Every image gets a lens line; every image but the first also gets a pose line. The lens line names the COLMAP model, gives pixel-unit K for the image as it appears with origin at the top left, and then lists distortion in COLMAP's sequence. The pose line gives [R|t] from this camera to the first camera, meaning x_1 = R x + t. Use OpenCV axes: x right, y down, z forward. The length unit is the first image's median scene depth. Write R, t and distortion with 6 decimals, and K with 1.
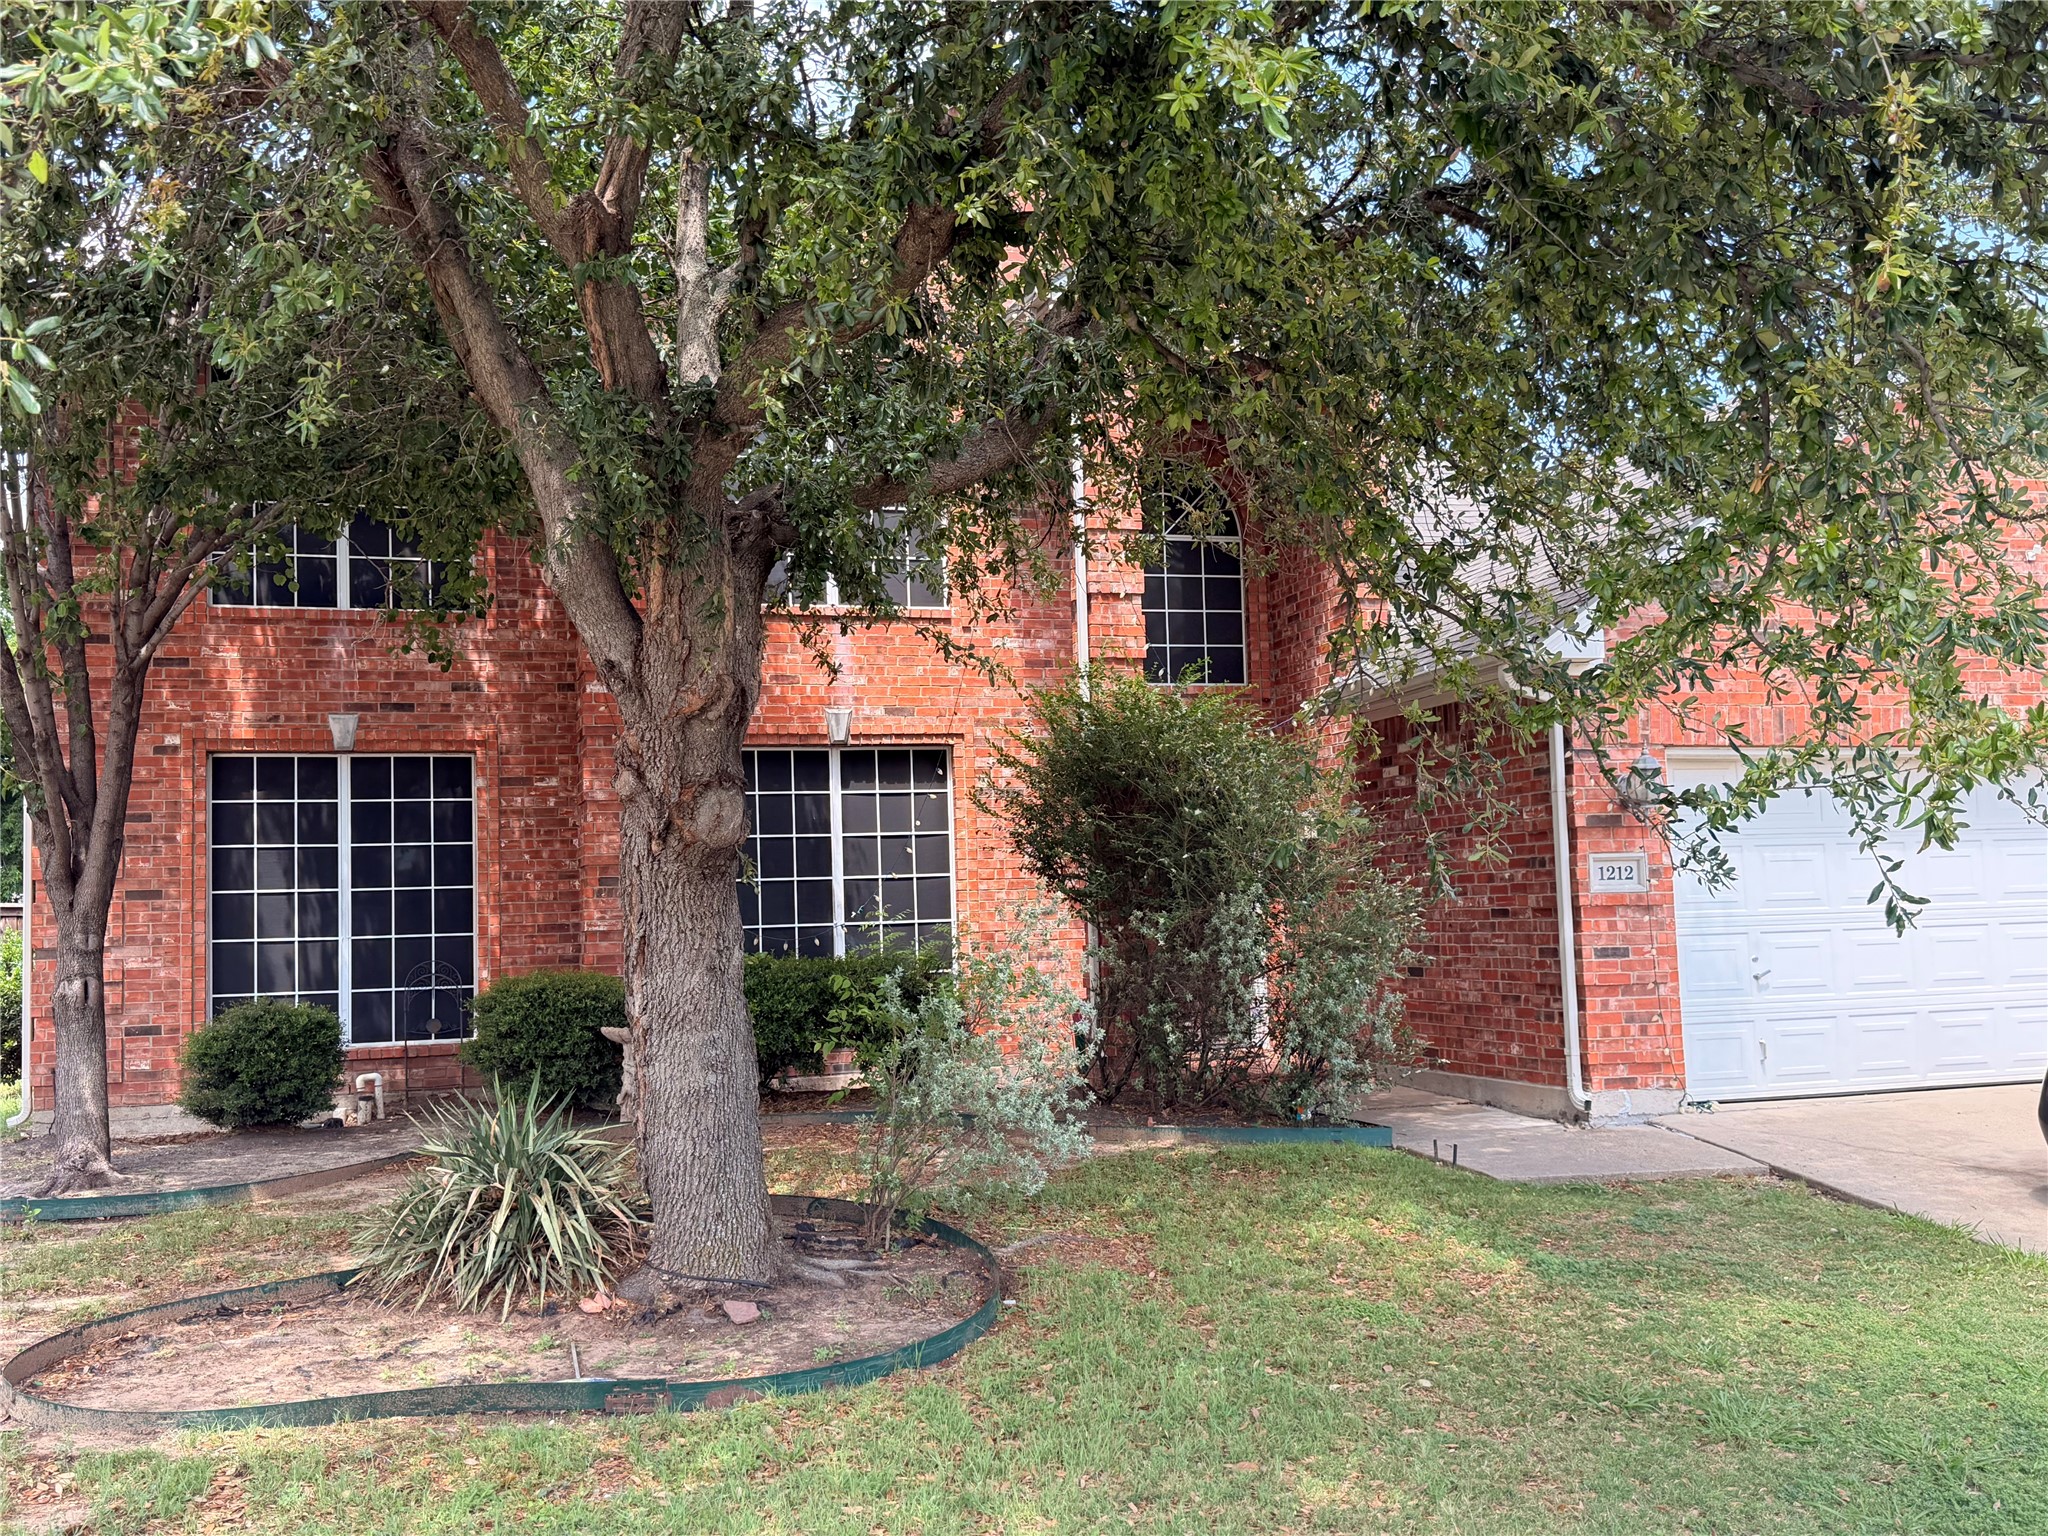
lens RADIAL K [[2014.4, 0, 1023.3], [0, 2014.4, 809.2], [0, 0, 1]] dist [0.205240, -0.491752]
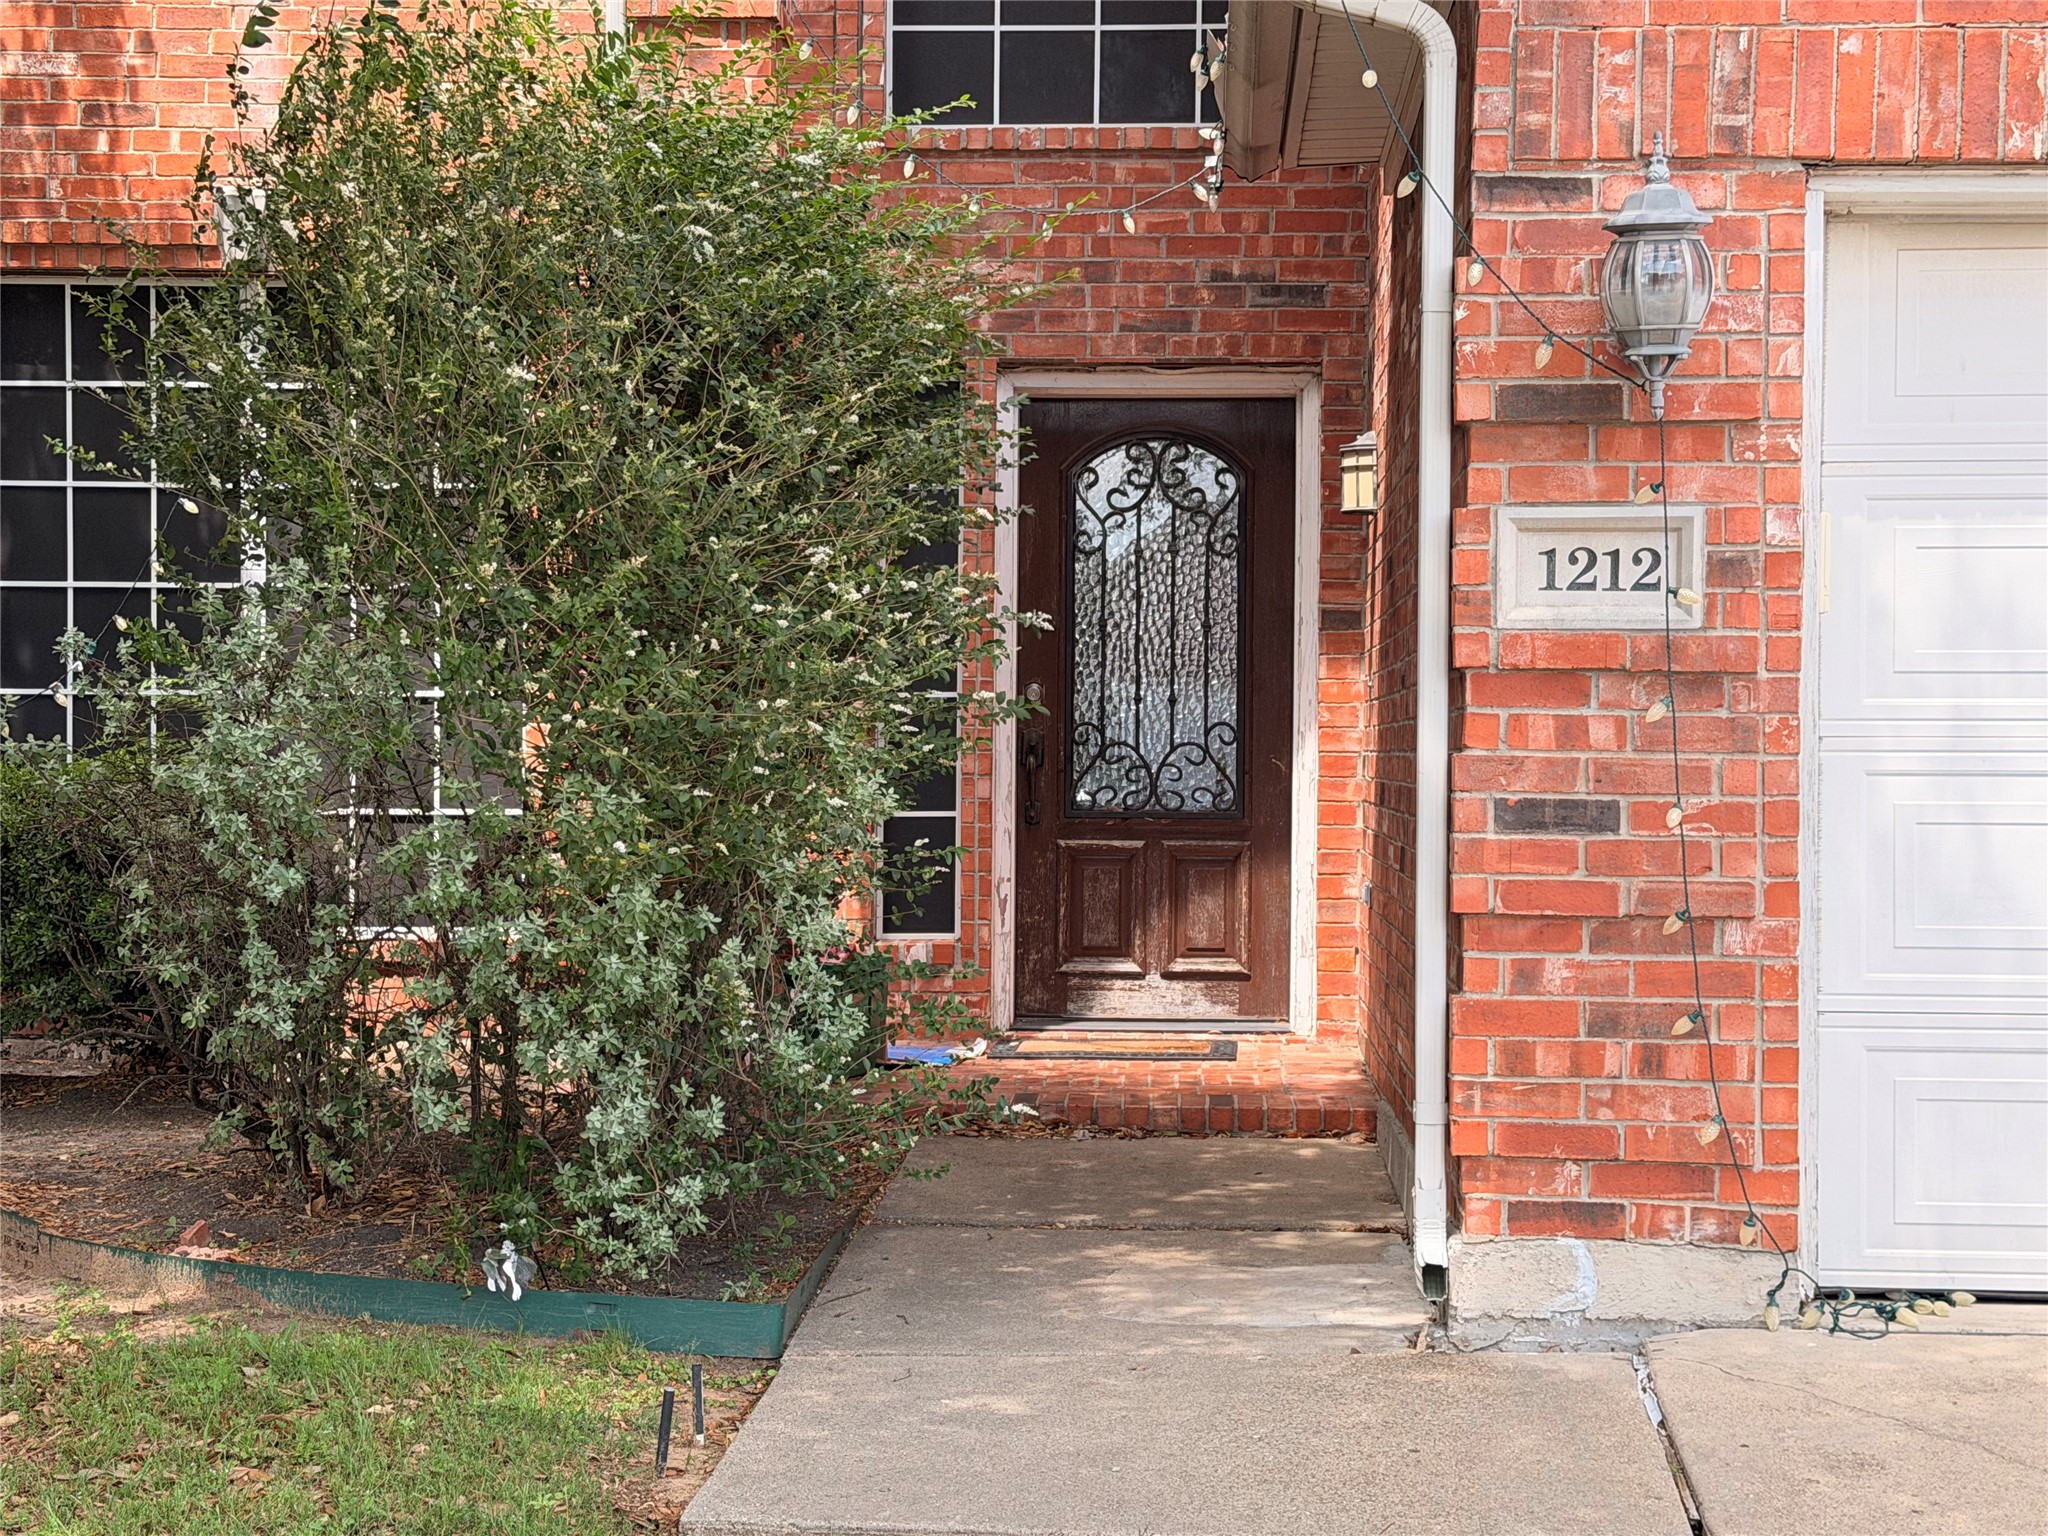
lens RADIAL K [[3351.1, 0, 1022.7], [0, 3351.1, 804.1], [0, 0, 1]] dist [0.157905, -0.023523]
pose [[0.941933, 0.039992, -0.333410, 0.384114], [-0.015585, 0.997019, 0.075560, 0.029492], [0.335438, -0.065977, 0.939749, 0.472083]]
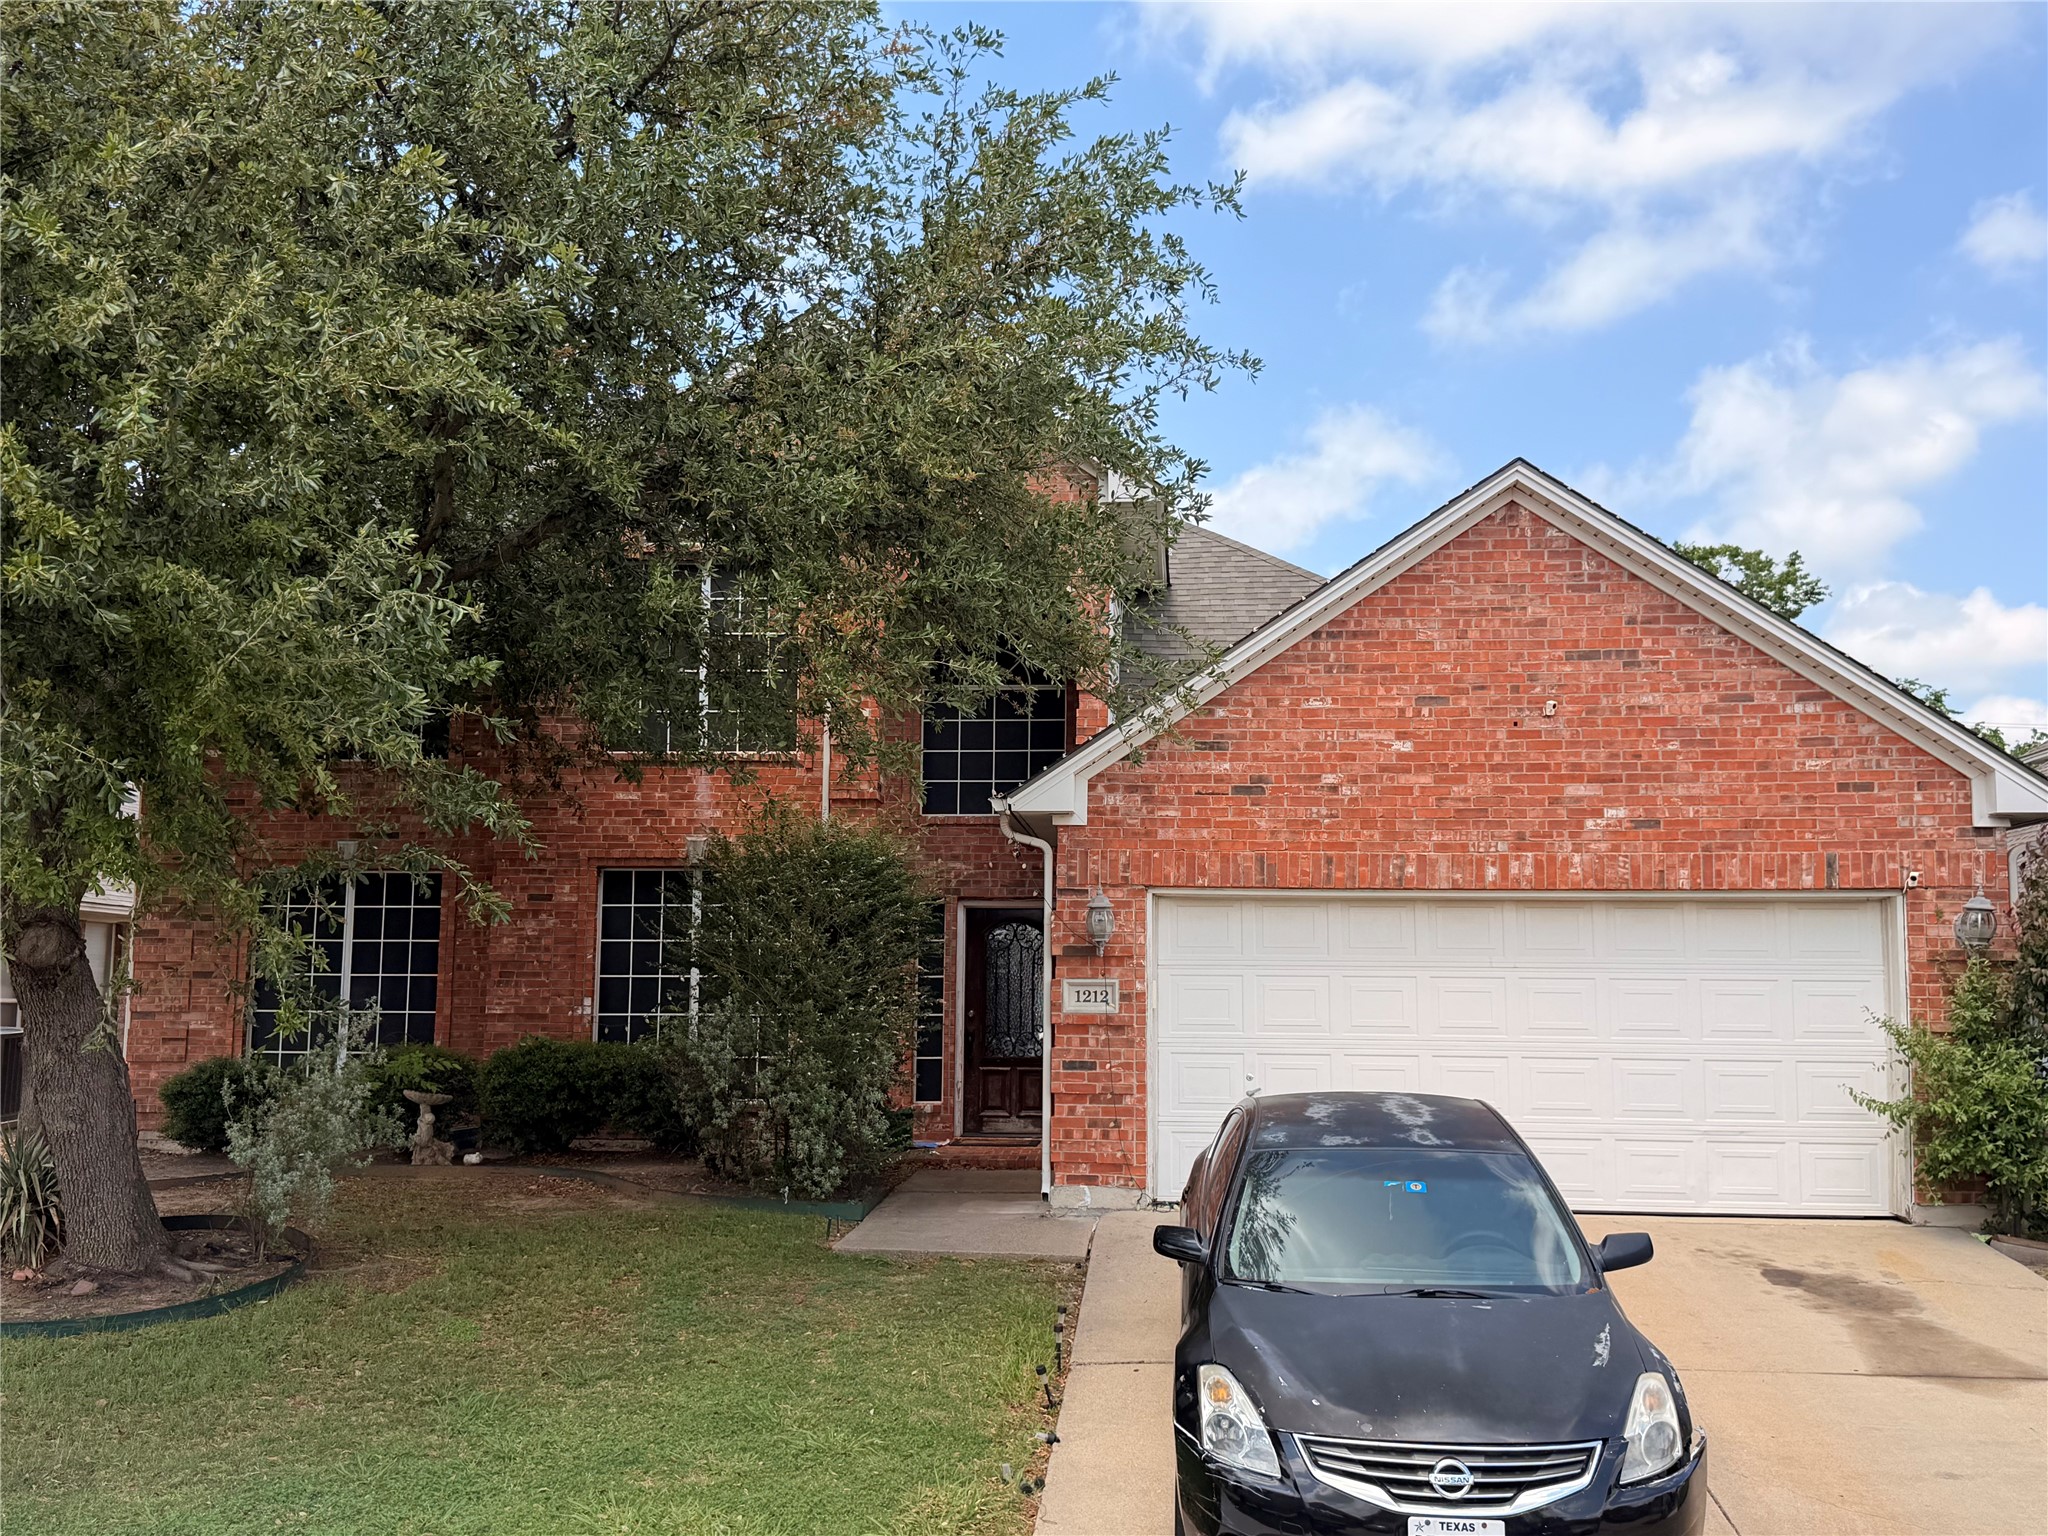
lens RADIAL K [[2014.4, 0, 1023.3], [0, 2014.4, 809.2], [0, 0, 1]] dist [0.205240, -0.491752]
pose [[0.933200, 0.002572, -0.359348, 0.667999], [-0.015698, 0.999312, -0.033615, -0.035998], [0.359015, 0.037011, 0.932598, -0.086846]]
